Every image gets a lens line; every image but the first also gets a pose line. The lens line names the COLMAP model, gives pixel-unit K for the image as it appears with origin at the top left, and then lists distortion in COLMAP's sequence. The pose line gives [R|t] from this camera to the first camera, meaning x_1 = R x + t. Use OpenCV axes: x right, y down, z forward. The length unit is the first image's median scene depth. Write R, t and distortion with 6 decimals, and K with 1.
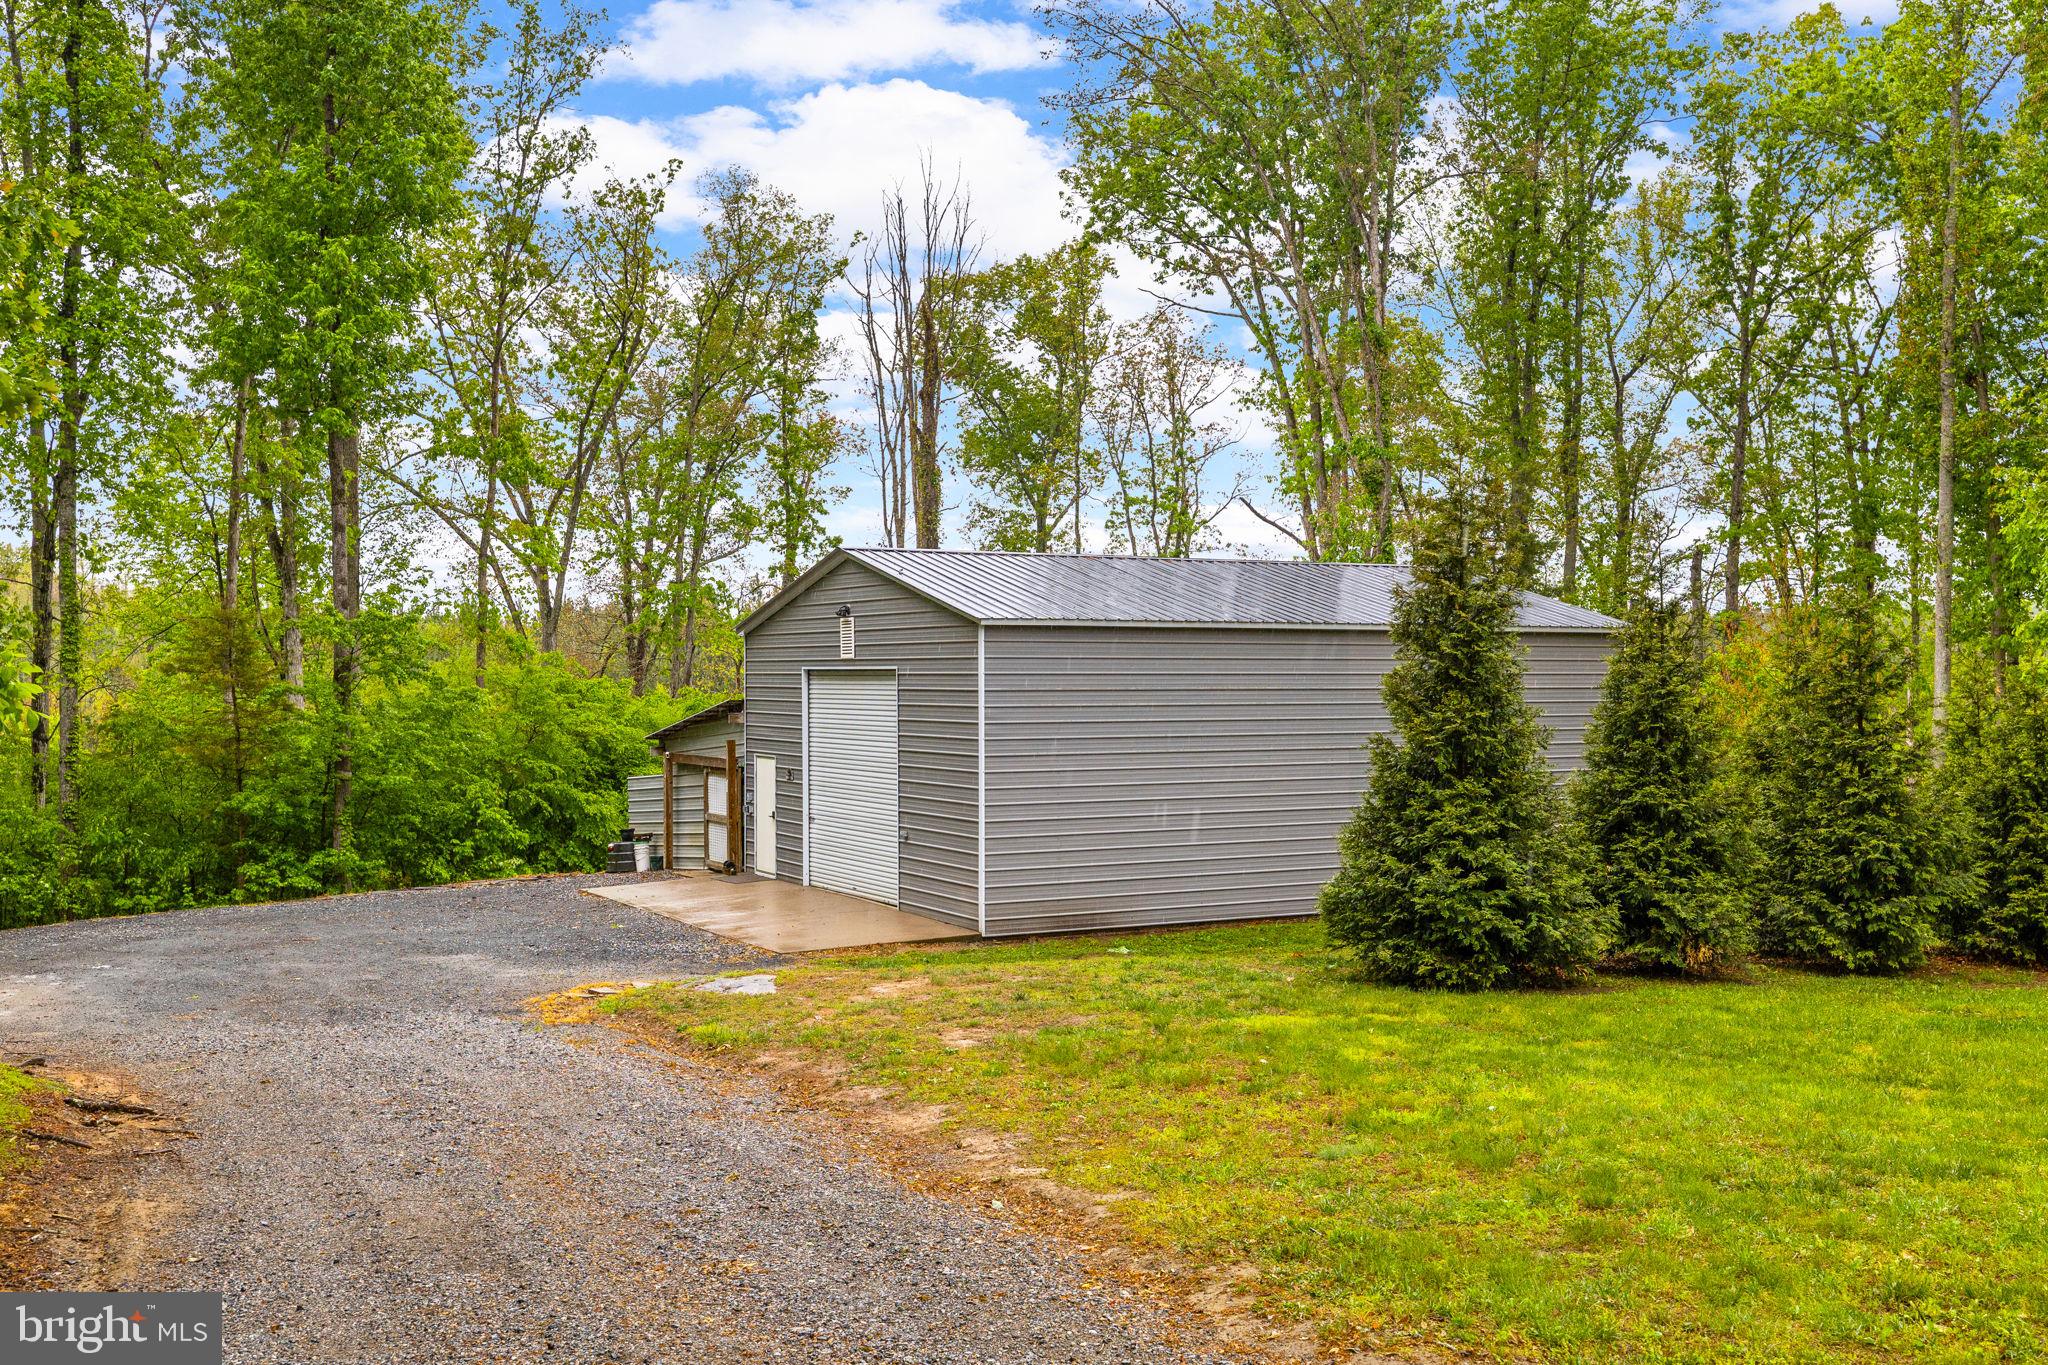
lens RADIAL K [[1988.8, 0, 1025.2], [0, 1988.8, 685.4], [0, 0, 1]] dist [-0.006630, 0.000000]
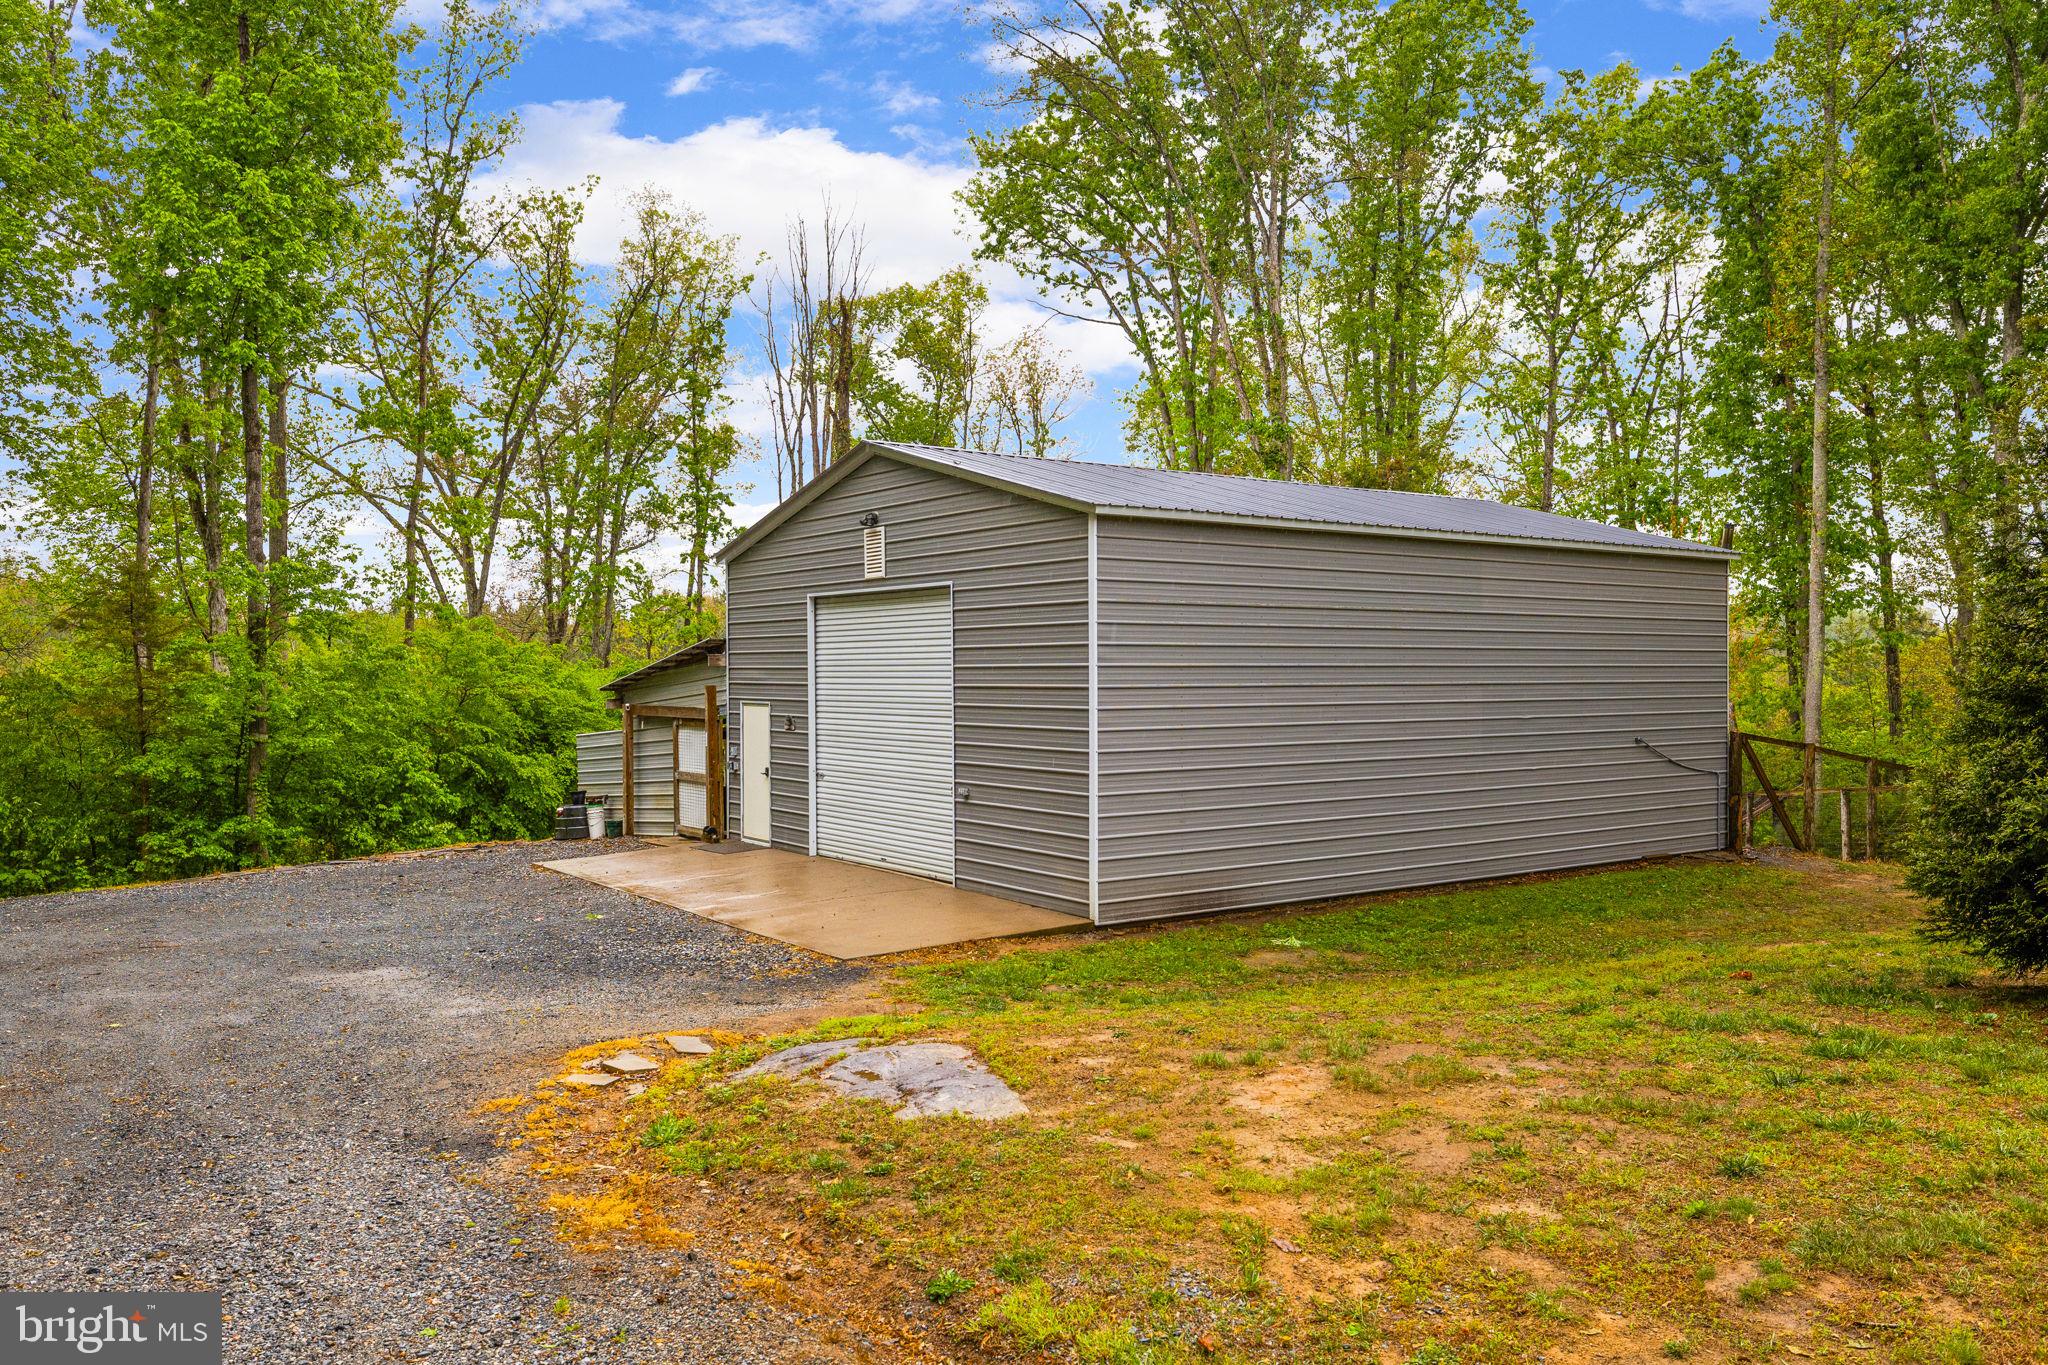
lens RADIAL K [[1548.2, 0, 1024.6], [0, 1548.2, 676.9], [0, 0, 1]] dist [0.005334, -0.022020]
pose [[0.993893, -0.002597, 0.110318, -0.040657], [0.002624, 0.999997, -0.000098, 0.011287], [-0.110317, 0.000387, 0.993896, 0.149310]]
